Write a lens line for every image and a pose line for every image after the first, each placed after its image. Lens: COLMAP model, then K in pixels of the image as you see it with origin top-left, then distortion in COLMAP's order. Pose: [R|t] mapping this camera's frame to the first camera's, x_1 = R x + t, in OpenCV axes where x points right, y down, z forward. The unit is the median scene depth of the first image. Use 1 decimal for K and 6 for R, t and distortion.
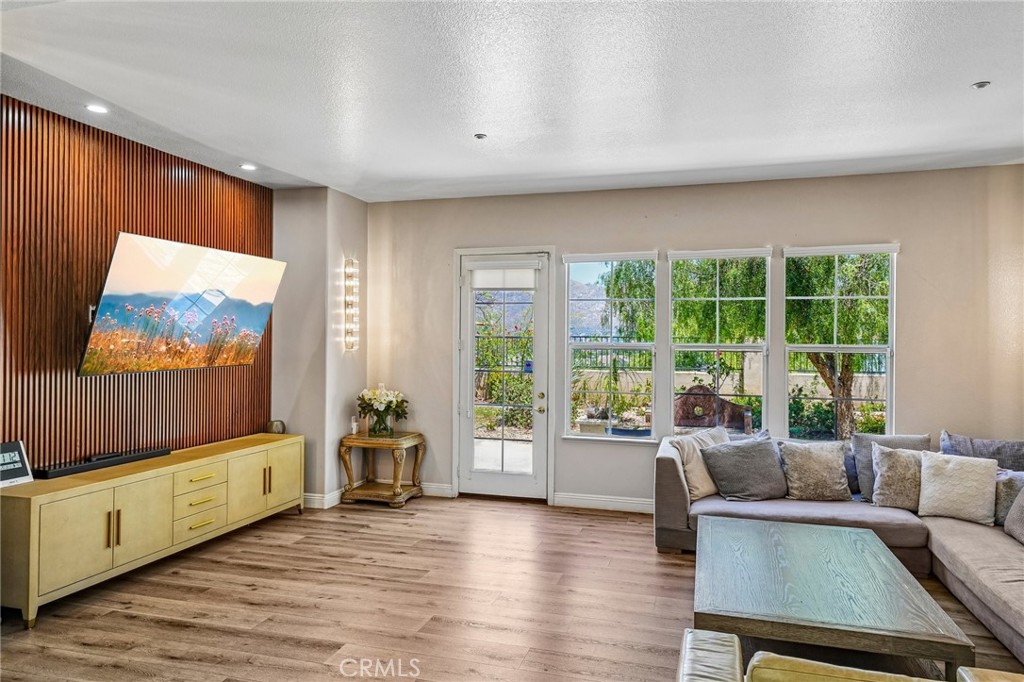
lens RADIAL K [[673.5, 0, 507.3], [0, 673.5, 336.0], [0, 0, 1]] dist [0.004513, -0.000957]
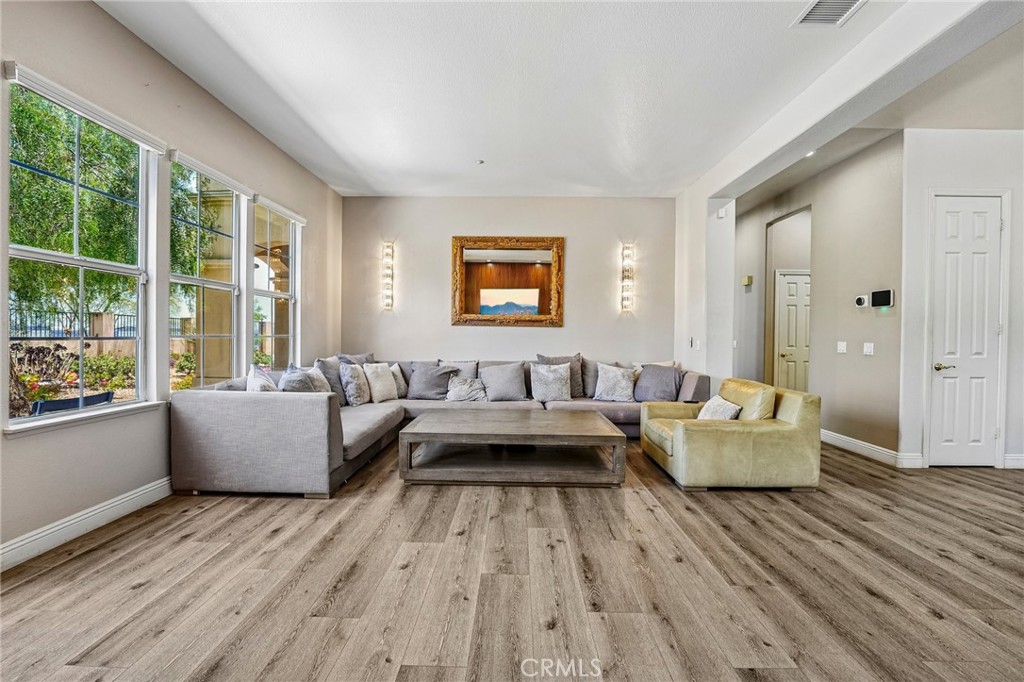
lens RADIAL K [[427.2, 0, 515.8], [0, 427.2, 339.1], [0, 0, 1]] dist [-0.023278, 0.002408]
pose [[-0.278026, -0.021939, 0.960323, -0.308933], [-0.019416, 0.999663, 0.017216, 0.069927], [-0.960377, -0.013859, -0.278359, 0.720764]]
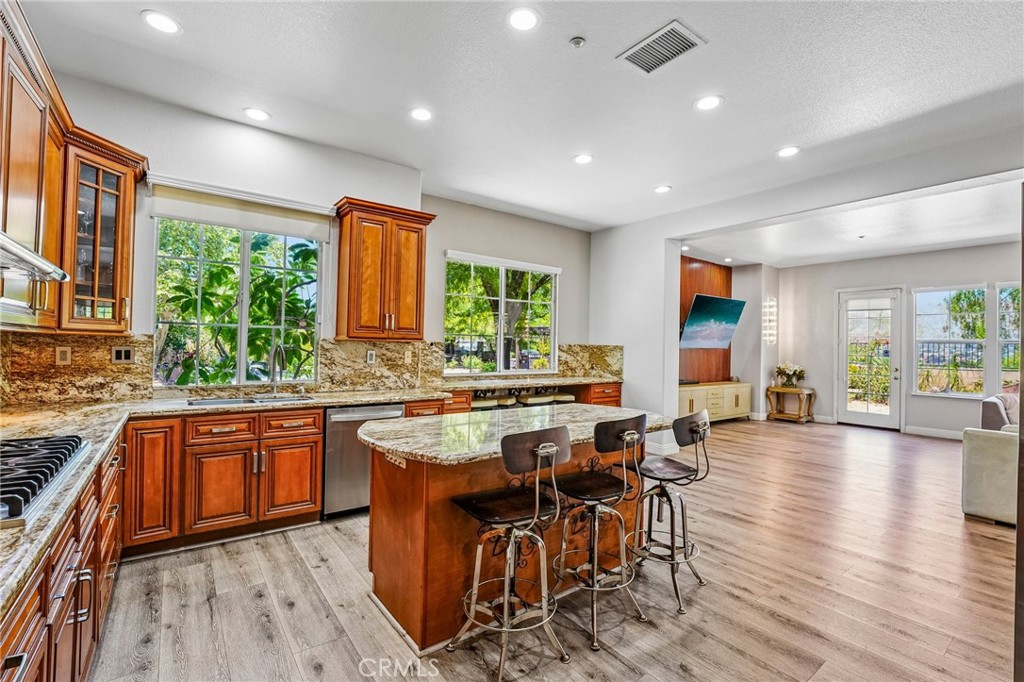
lens RADIAL K [[436.9, 0, 518.9], [0, 436.9, 339.9], [0, 0, 1]] dist [-0.020574, 0.000542]
pose [[0.797936, 0.001042, -0.602741, -0.058065], [-0.009933, 0.999885, -0.011421, 0.033214], [0.602660, 0.015100, 0.797855, -0.487258]]
